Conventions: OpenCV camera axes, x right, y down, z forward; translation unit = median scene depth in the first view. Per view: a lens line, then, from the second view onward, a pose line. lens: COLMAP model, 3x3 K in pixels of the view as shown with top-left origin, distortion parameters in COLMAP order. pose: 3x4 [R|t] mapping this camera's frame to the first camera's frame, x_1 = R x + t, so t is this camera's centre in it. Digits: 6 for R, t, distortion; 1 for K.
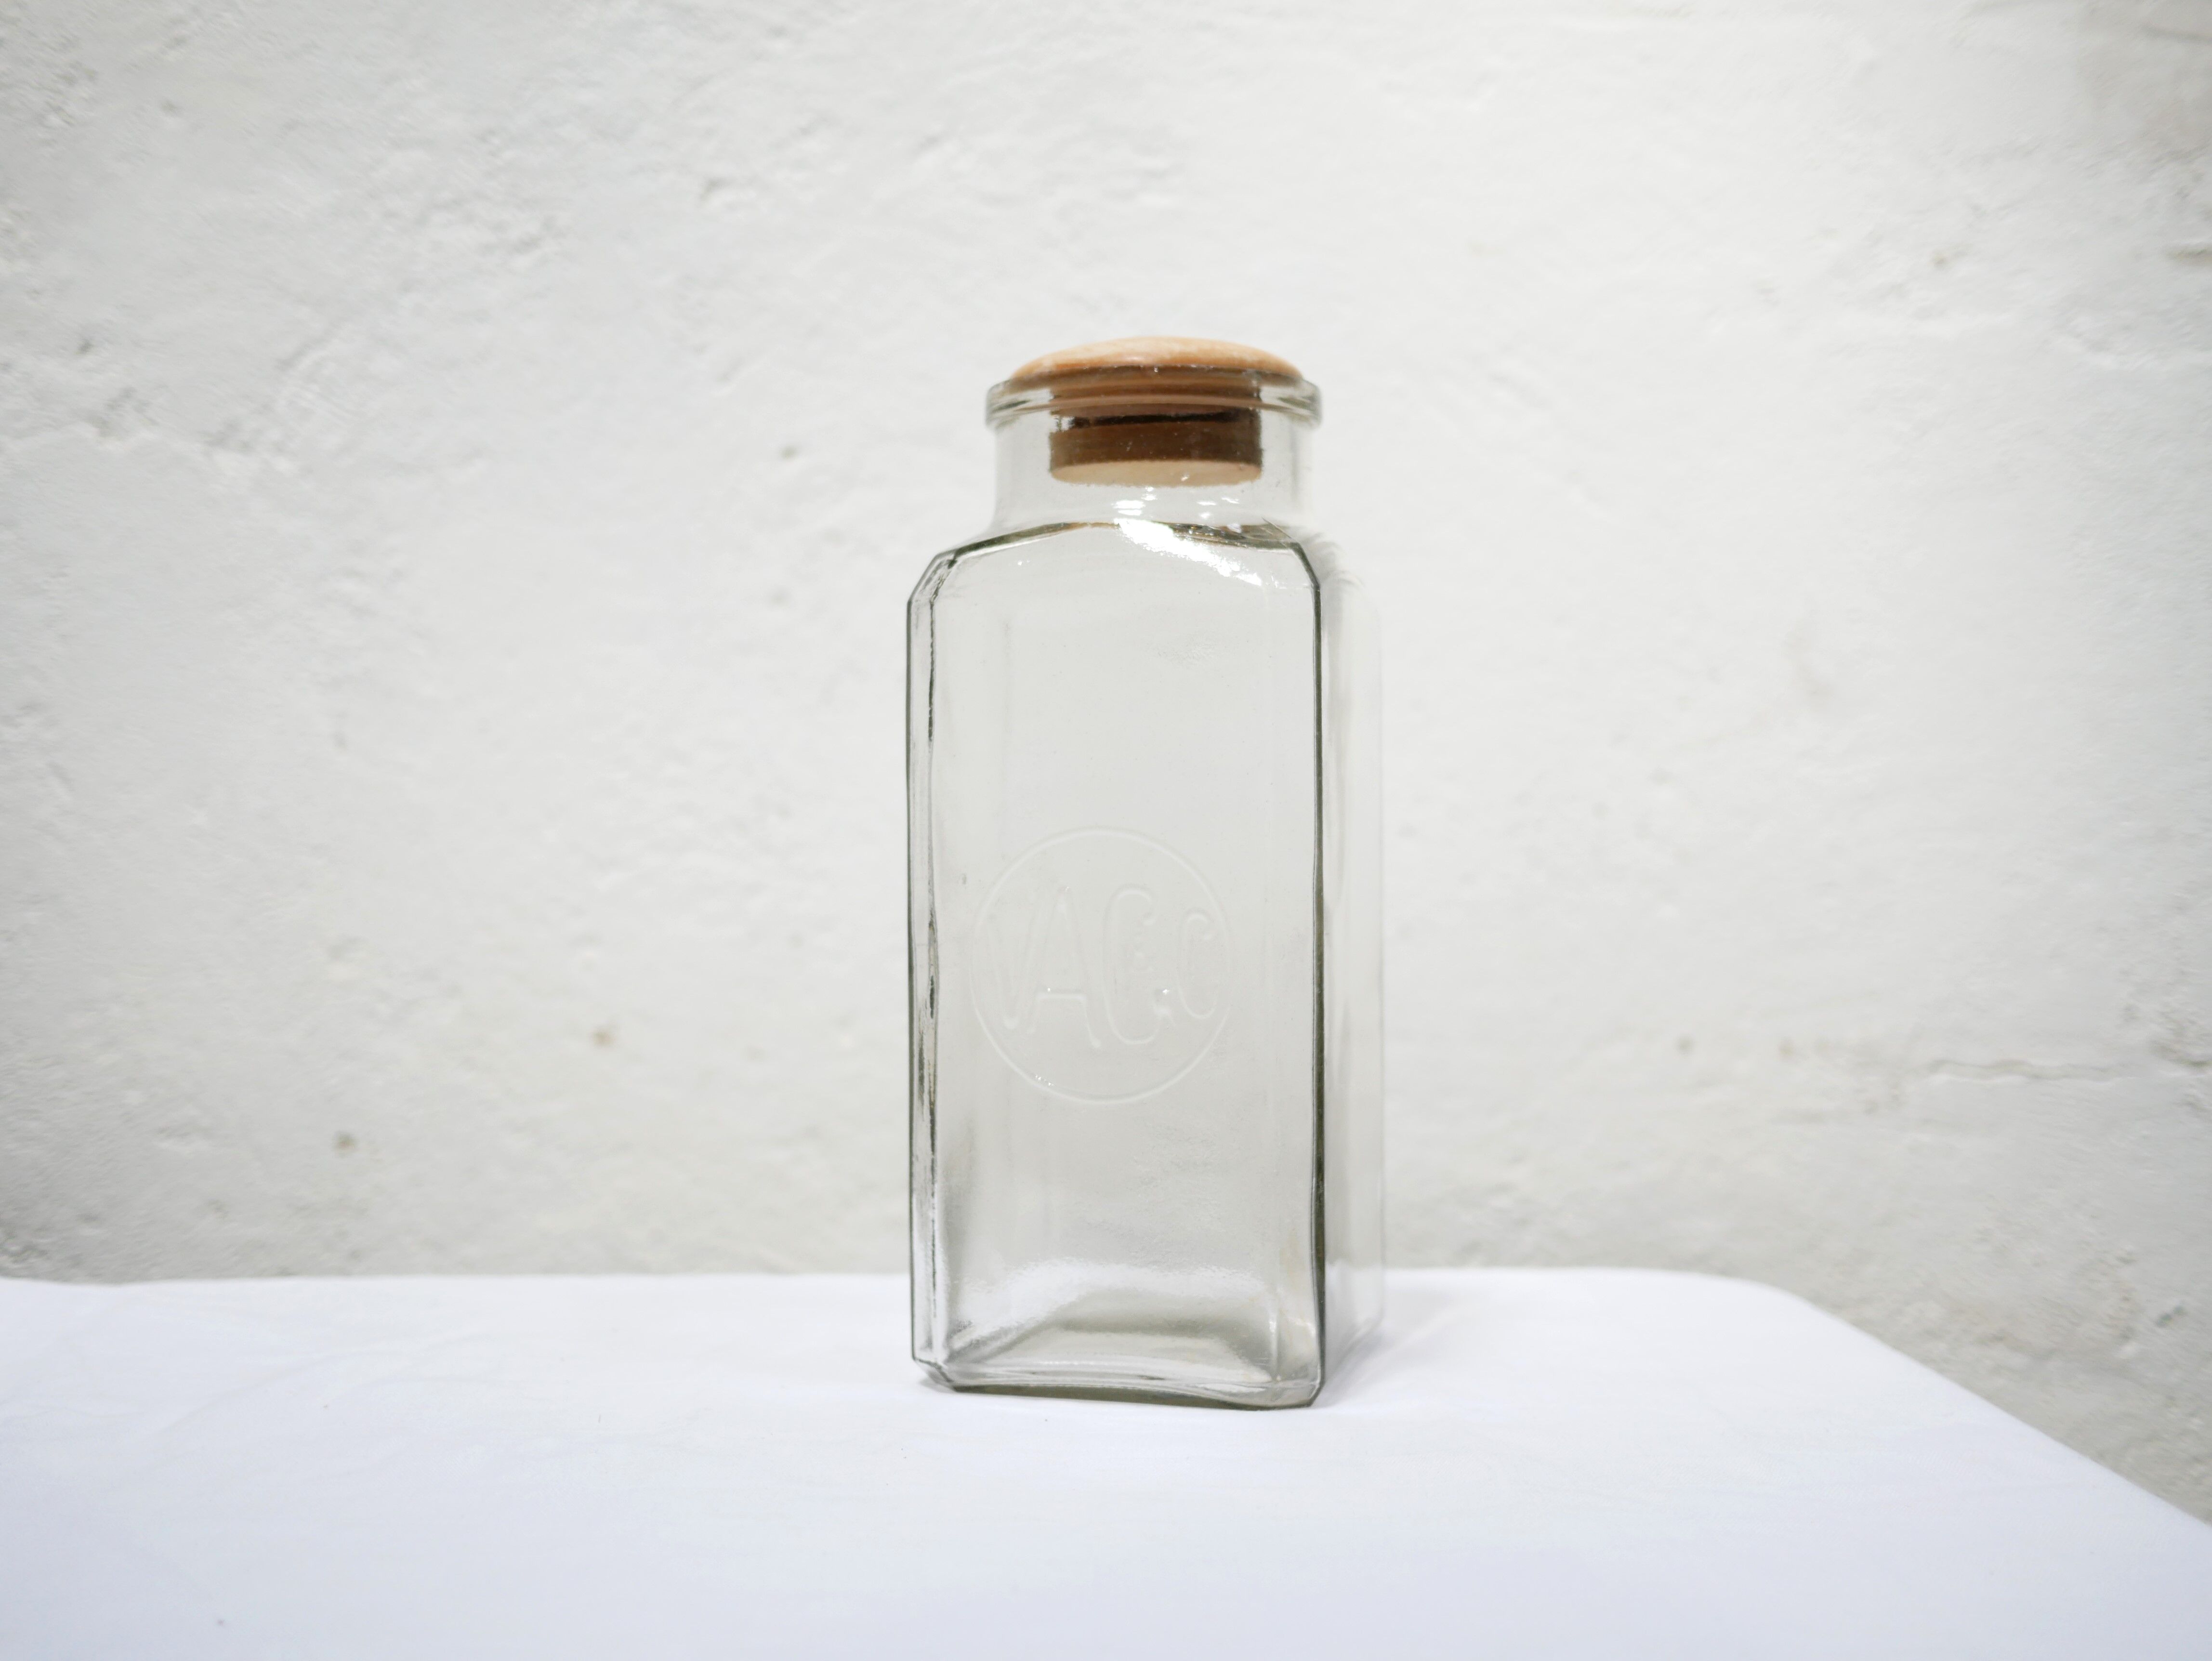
lens RADIAL K [[2565.3, 0, 1106.0], [0, 2565.3, 830.5], [0, 0, 1]] dist [-0.027682, 0.029081]
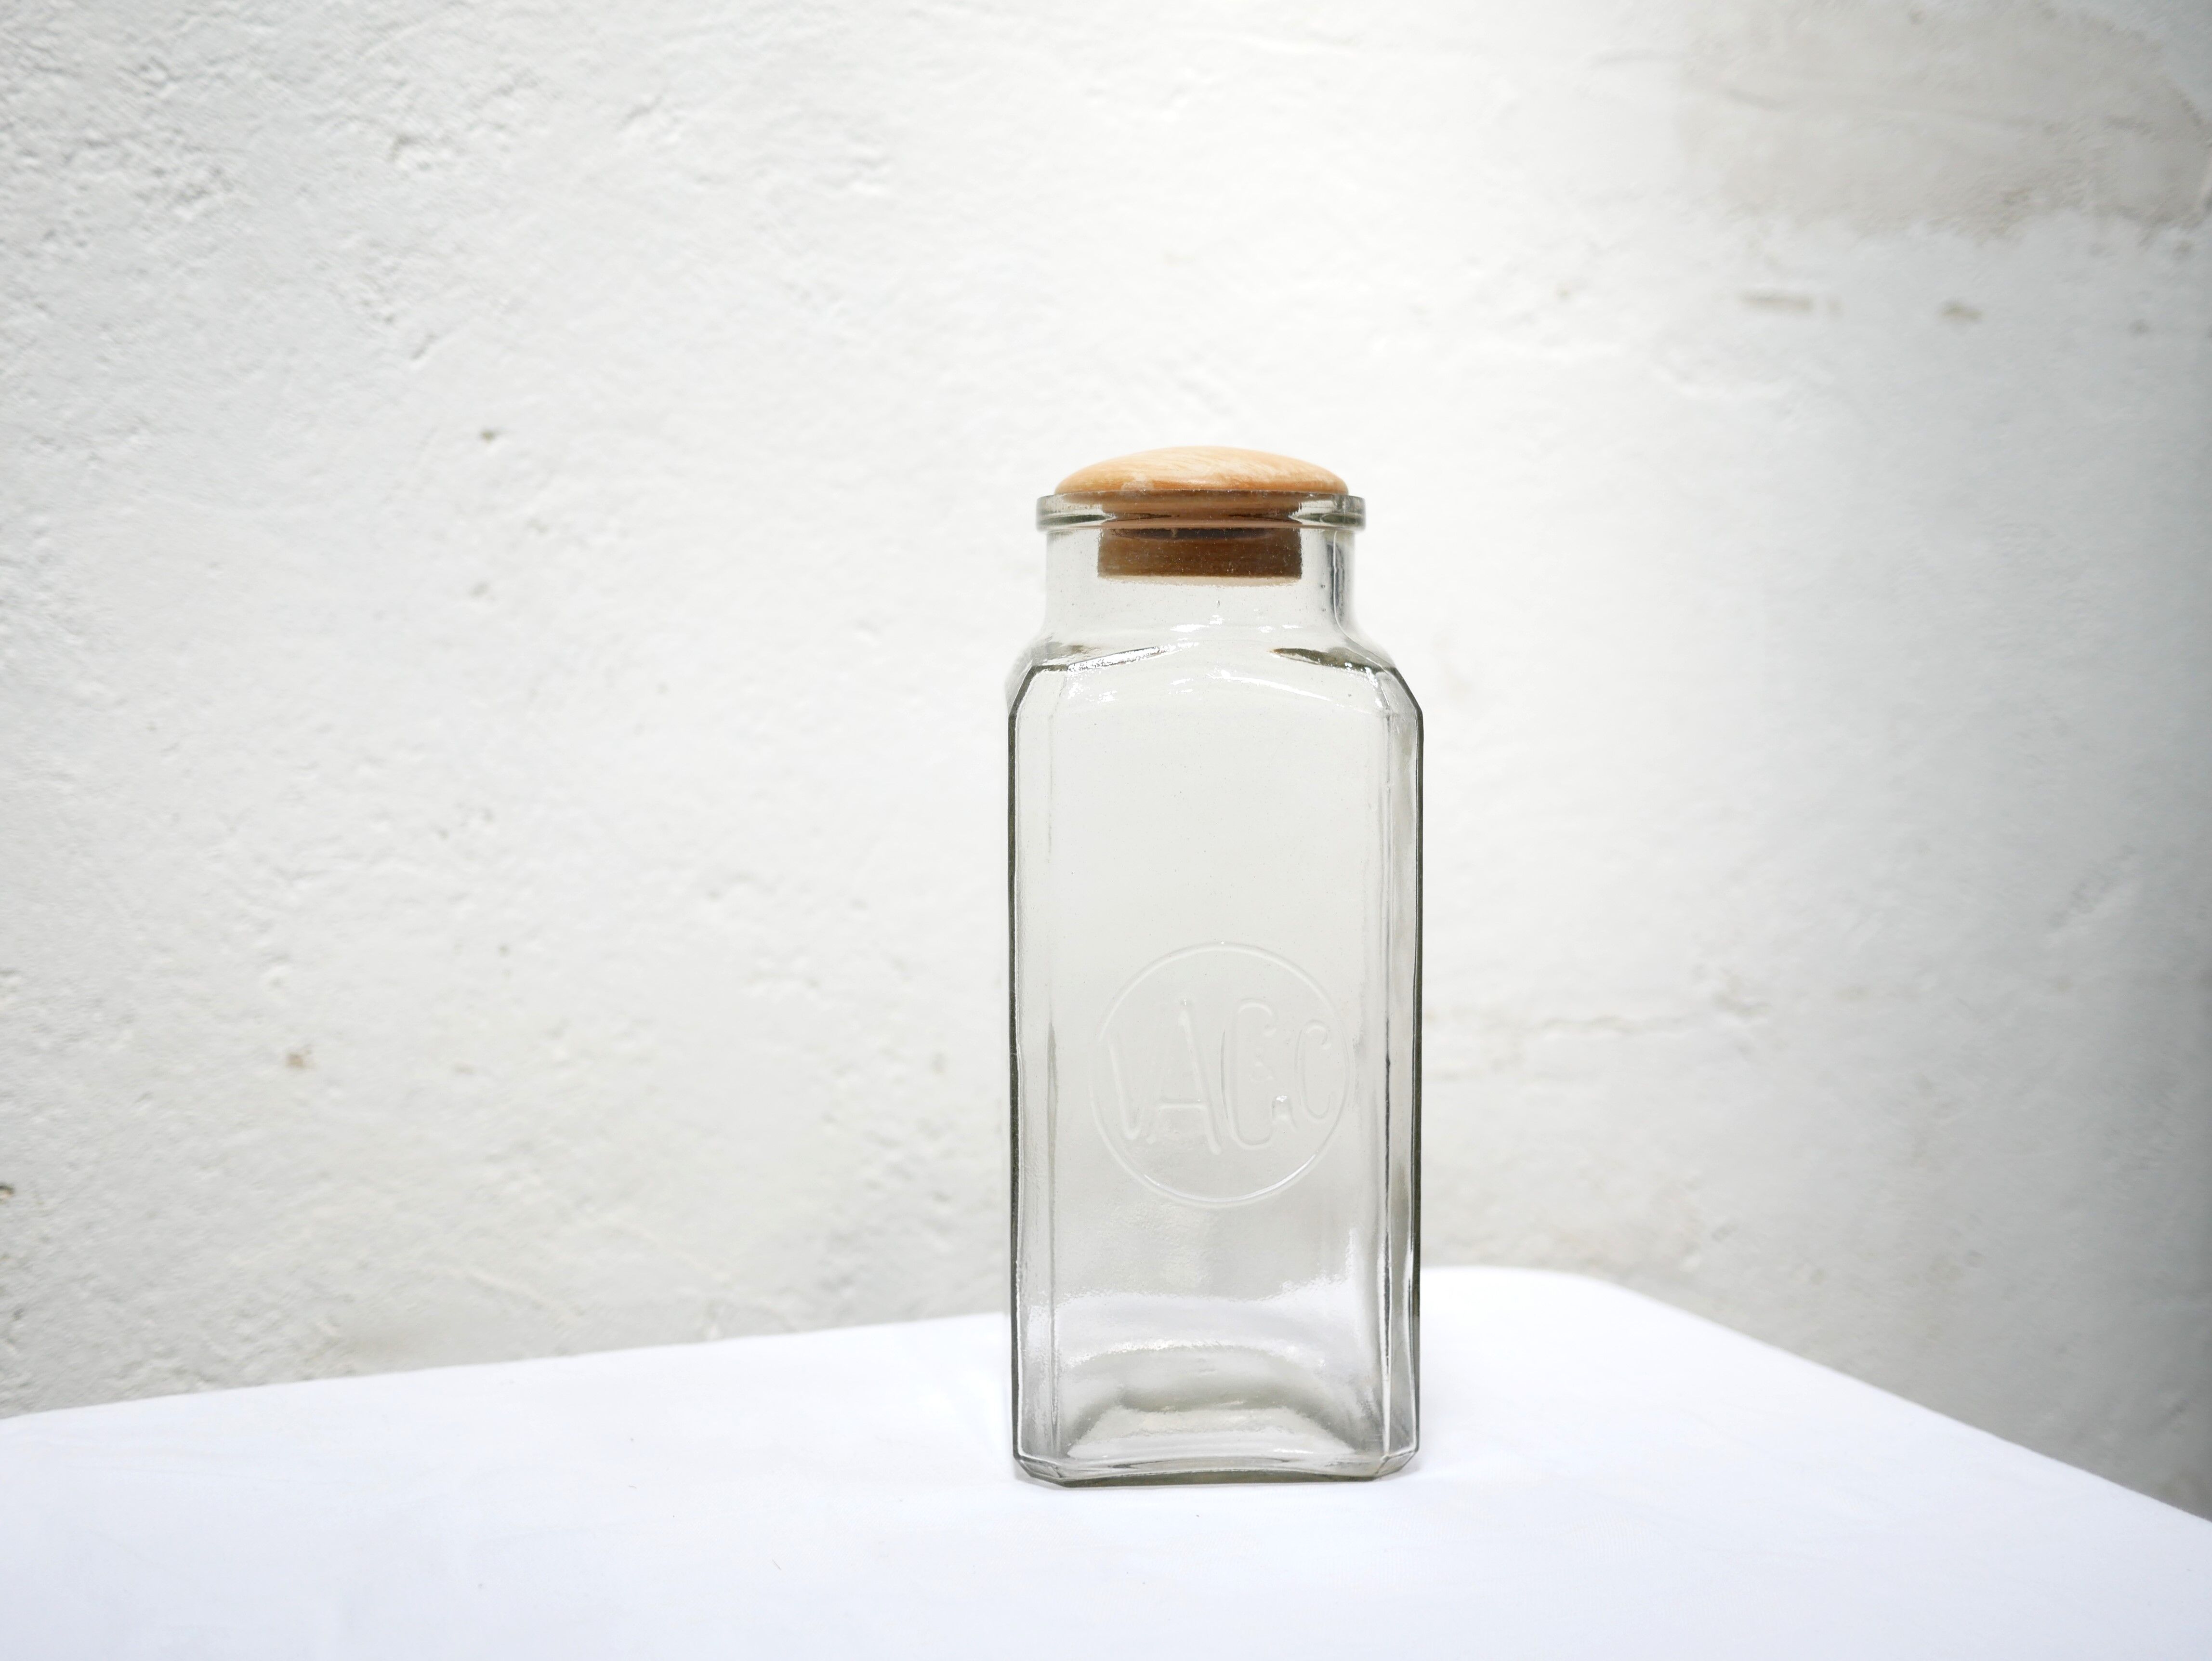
lens RADIAL K [[2565.3, 0, 1106.0], [0, 2565.3, 830.5], [0, 0, 1]] dist [-0.027682, 0.029081]
pose [[0.936994, -0.020328, 0.348753, -0.243516], [-0.005929, 0.997237, 0.074055, -0.073844], [-0.349294, -0.071457, 0.934284, 0.030219]]
